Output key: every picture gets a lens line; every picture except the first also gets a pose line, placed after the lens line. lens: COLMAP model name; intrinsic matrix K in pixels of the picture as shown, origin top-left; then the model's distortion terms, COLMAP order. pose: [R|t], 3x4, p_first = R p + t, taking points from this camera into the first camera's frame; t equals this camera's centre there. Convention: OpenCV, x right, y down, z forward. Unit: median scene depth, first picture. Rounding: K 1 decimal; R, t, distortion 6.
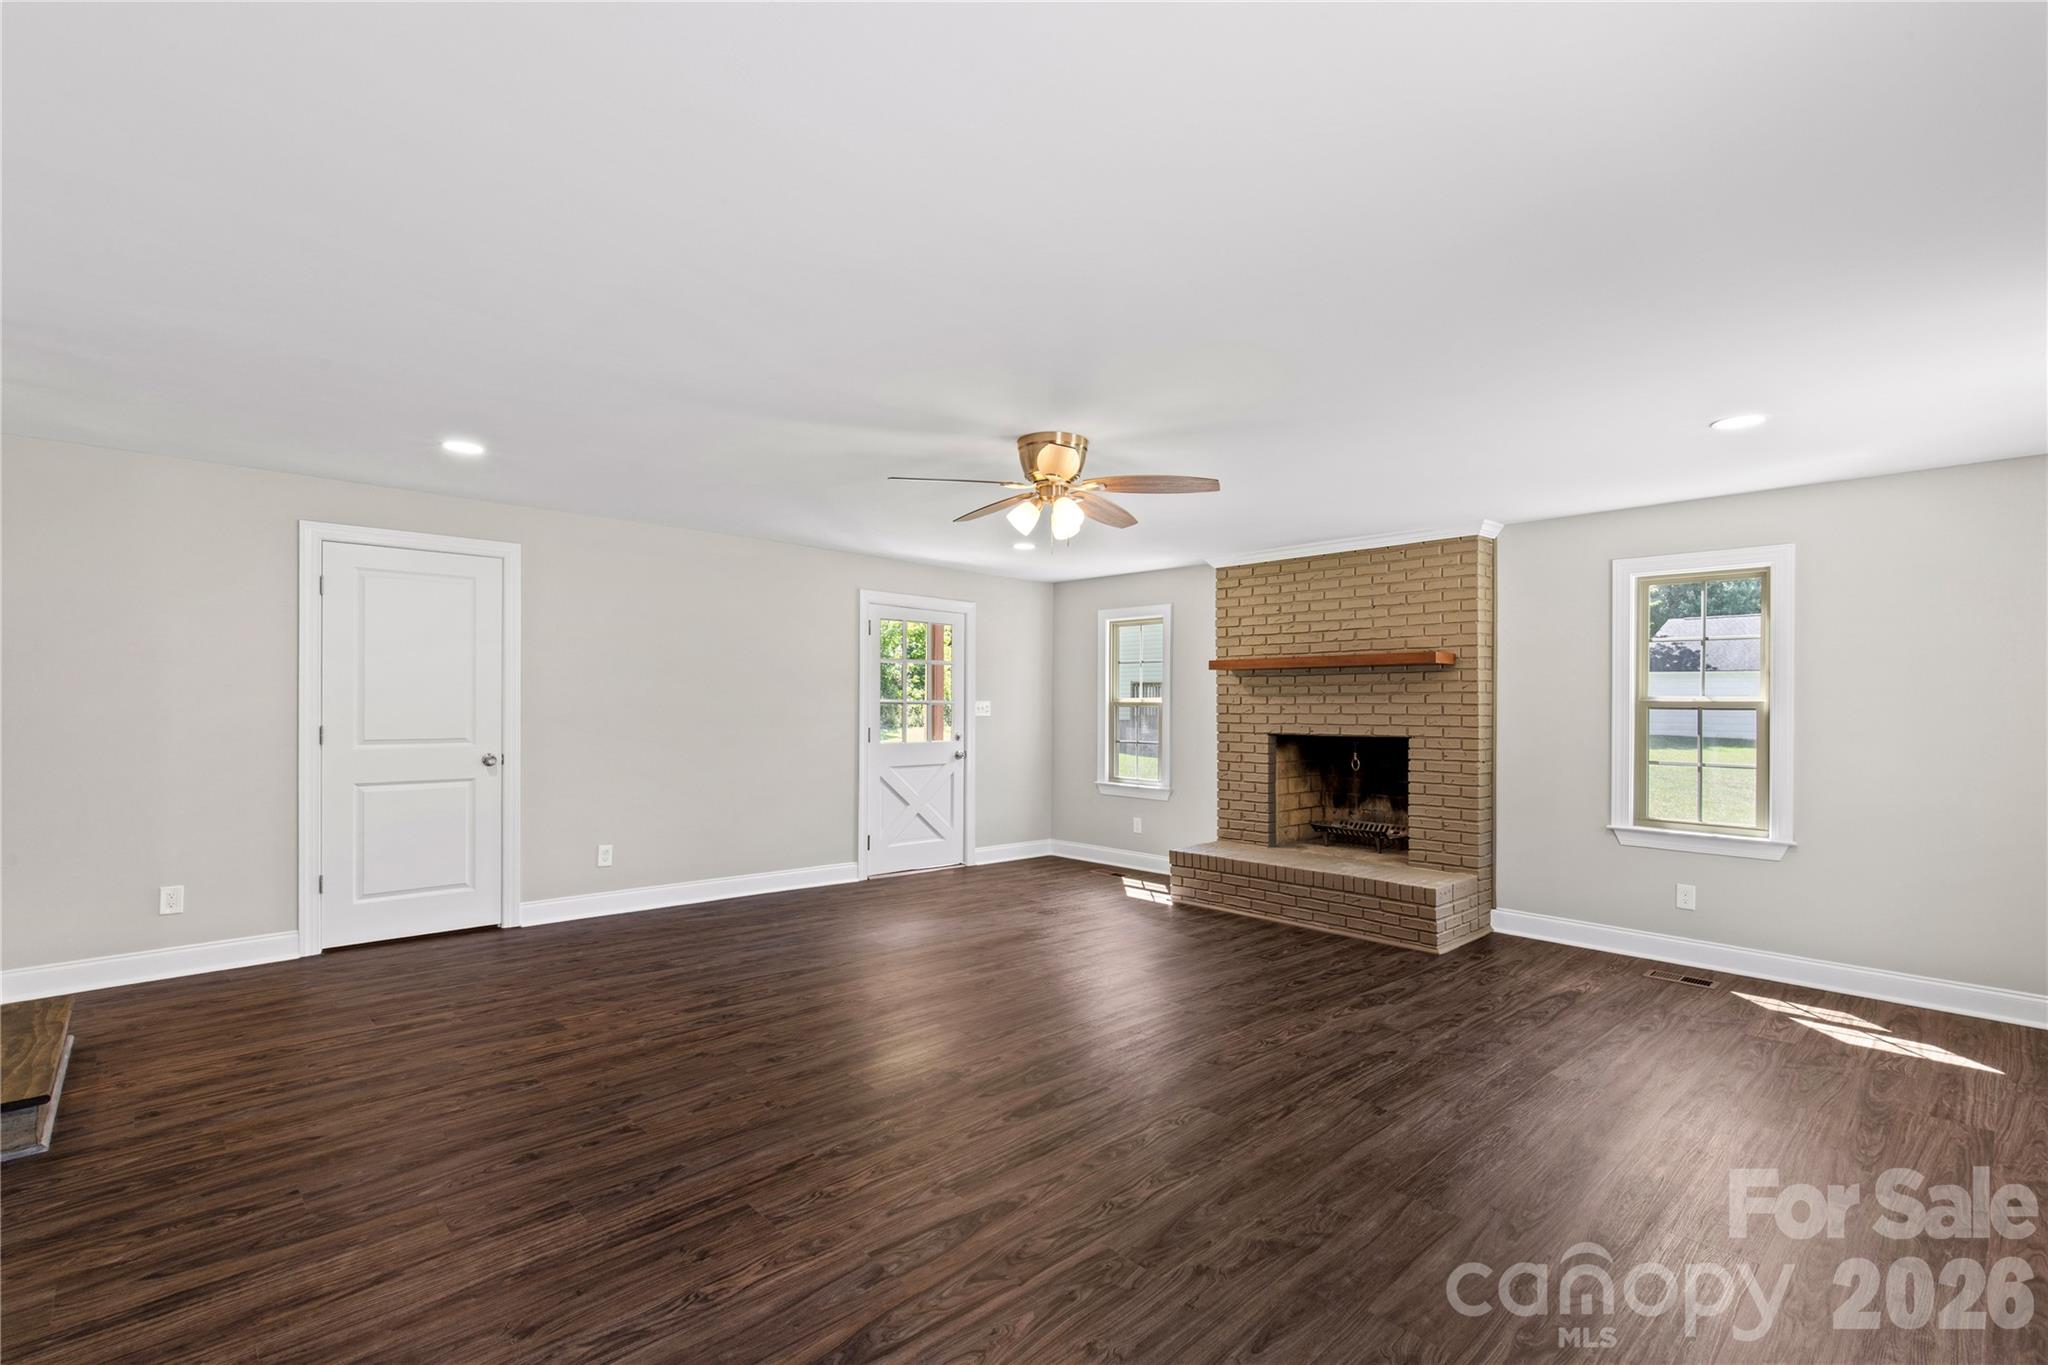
lens RADIAL K [[942.4, 0, 1014.9], [0, 942.4, 693.6], [0, 0, 1]] dist [-0.001148, -0.000024]
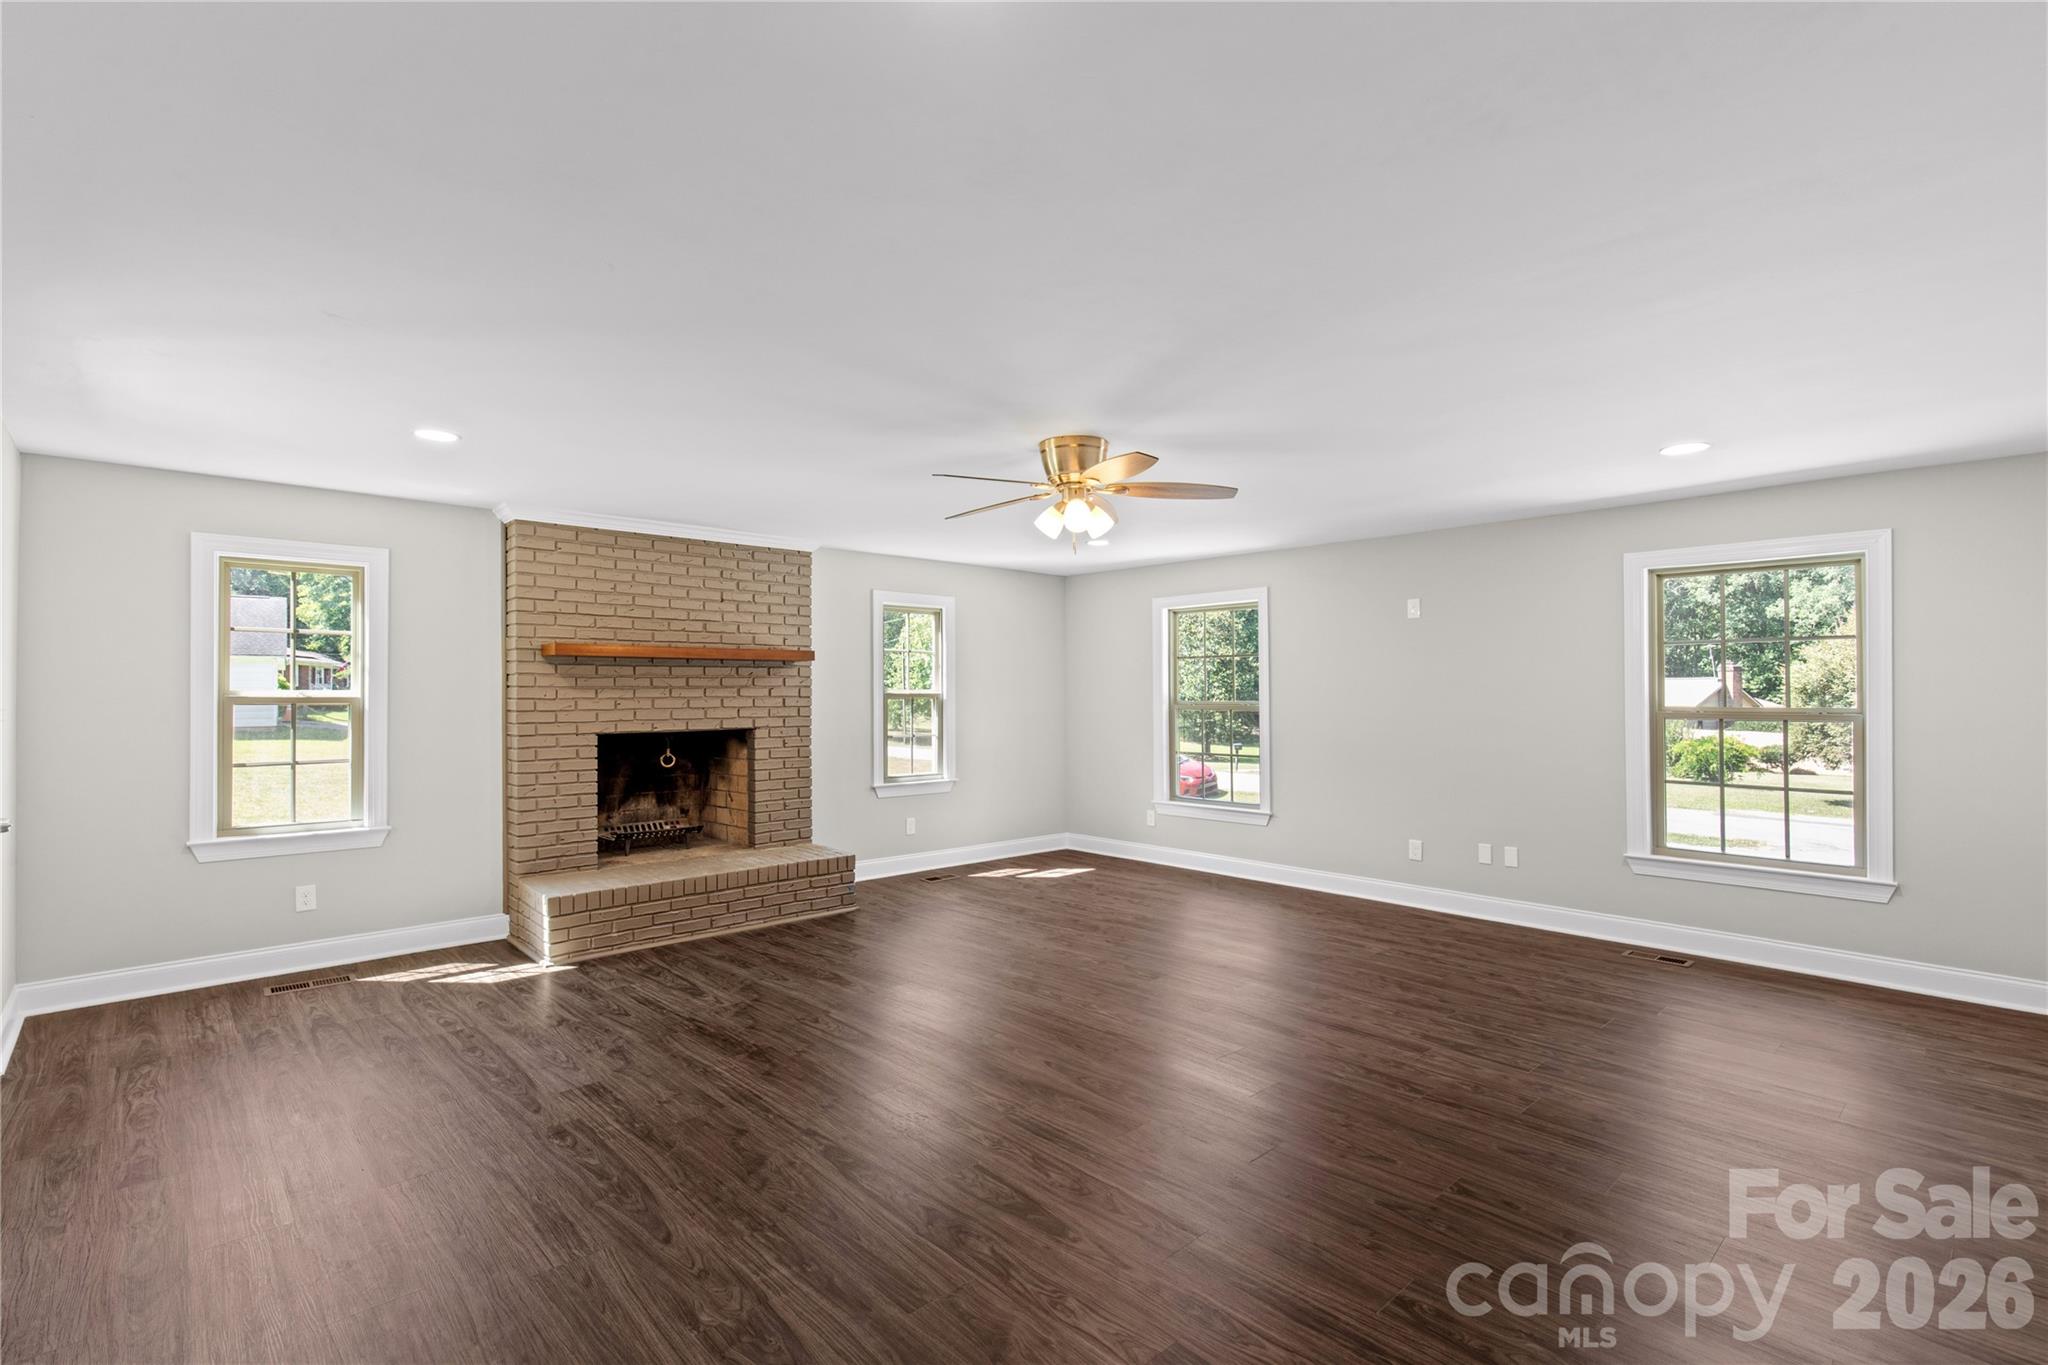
lens RADIAL K [[947.4, 0, 1021.2], [0, 947.4, 658.7], [0, 0, 1]] dist [-0.007949, -0.000333]
pose [[-0.001838, 0.034600, 0.999400, -0.703923], [-0.008127, 0.999368, -0.034614, 0.002435], [-0.999965, -0.008185, -0.001556, 0.767143]]
